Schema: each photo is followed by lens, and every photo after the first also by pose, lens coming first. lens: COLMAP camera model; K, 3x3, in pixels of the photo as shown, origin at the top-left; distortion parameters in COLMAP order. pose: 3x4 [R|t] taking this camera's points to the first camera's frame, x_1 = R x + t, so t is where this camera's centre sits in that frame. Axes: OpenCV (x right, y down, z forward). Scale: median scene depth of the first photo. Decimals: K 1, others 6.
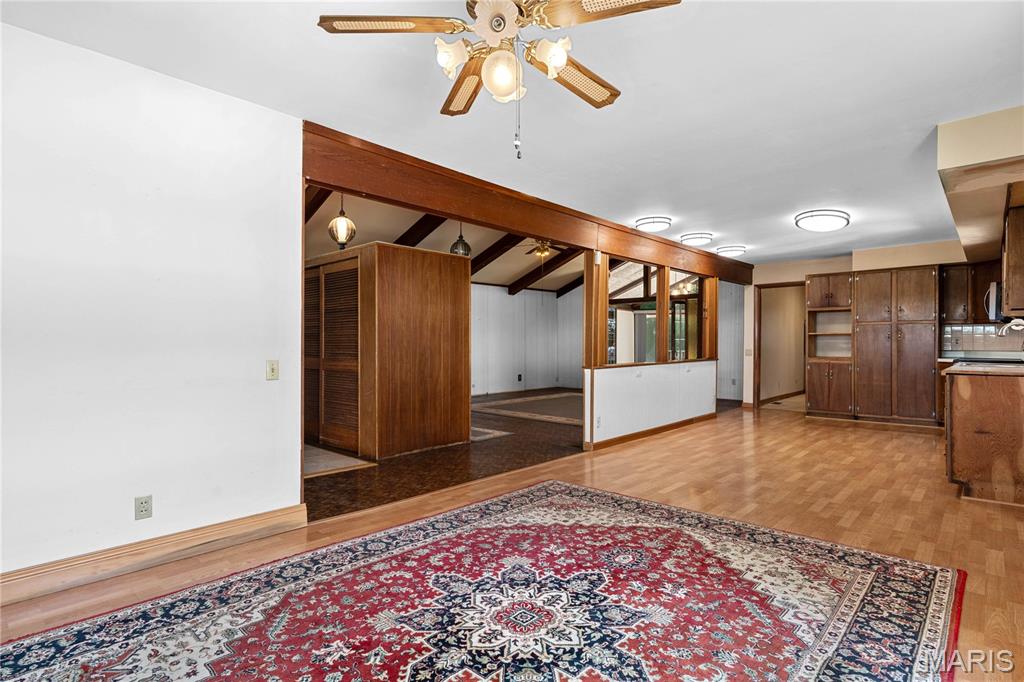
lens RADIAL K [[521.5, 0, 509.4], [0, 521.5, 341.2], [0, 0, 1]] dist [0.006896, 0.000013]
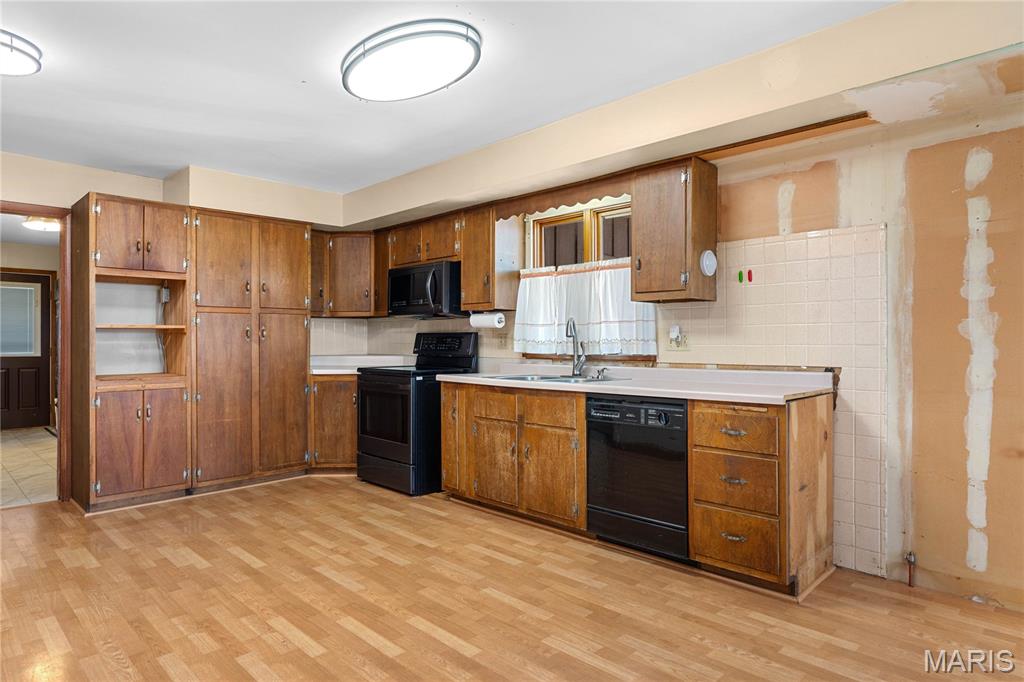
lens RADIAL K [[595.2, 0, 513.1], [0, 595.2, 338.5], [0, 0, 1]] dist [-0.006446, -0.000436]
pose [[0.026027, -0.000744, 0.999661, 0.246041], [0.001029, 0.999999, 0.000718, -0.011904], [-0.999661, 0.001010, 0.026028, 1.889784]]
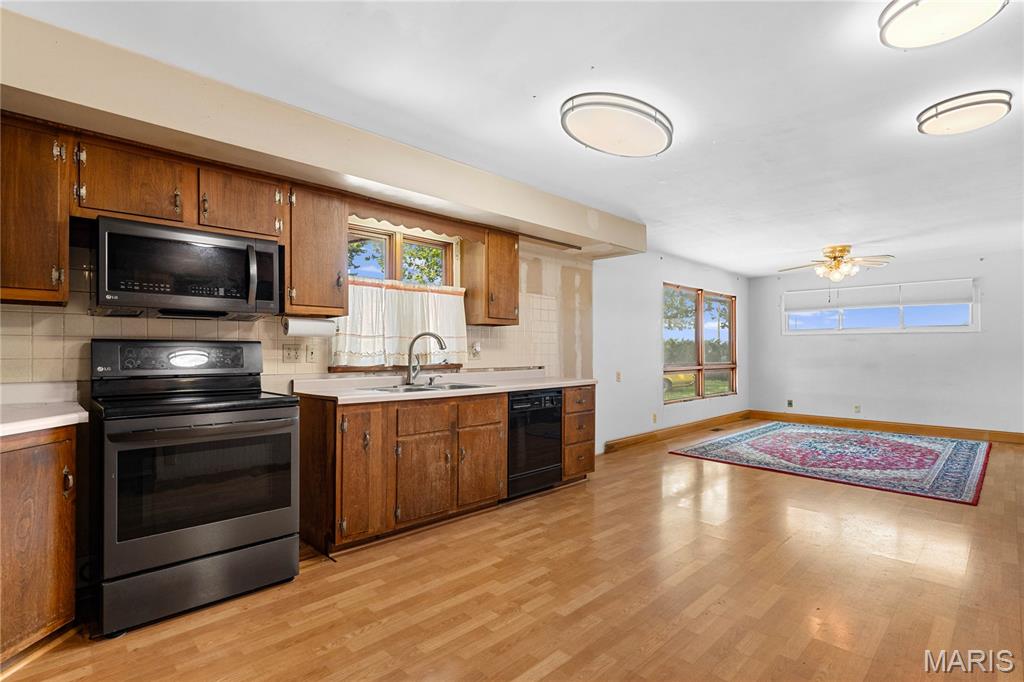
lens RADIAL K [[488.4, 0, 513.1], [0, 488.4, 348.1], [0, 0, 1]] dist [-0.009210, 0.000214]
pose [[-0.998964, -0.003512, 0.045363, 1.419342], [-0.003878, 0.999961, -0.007988, -0.008273], [-0.045334, -0.008155, -0.998939, 3.112179]]
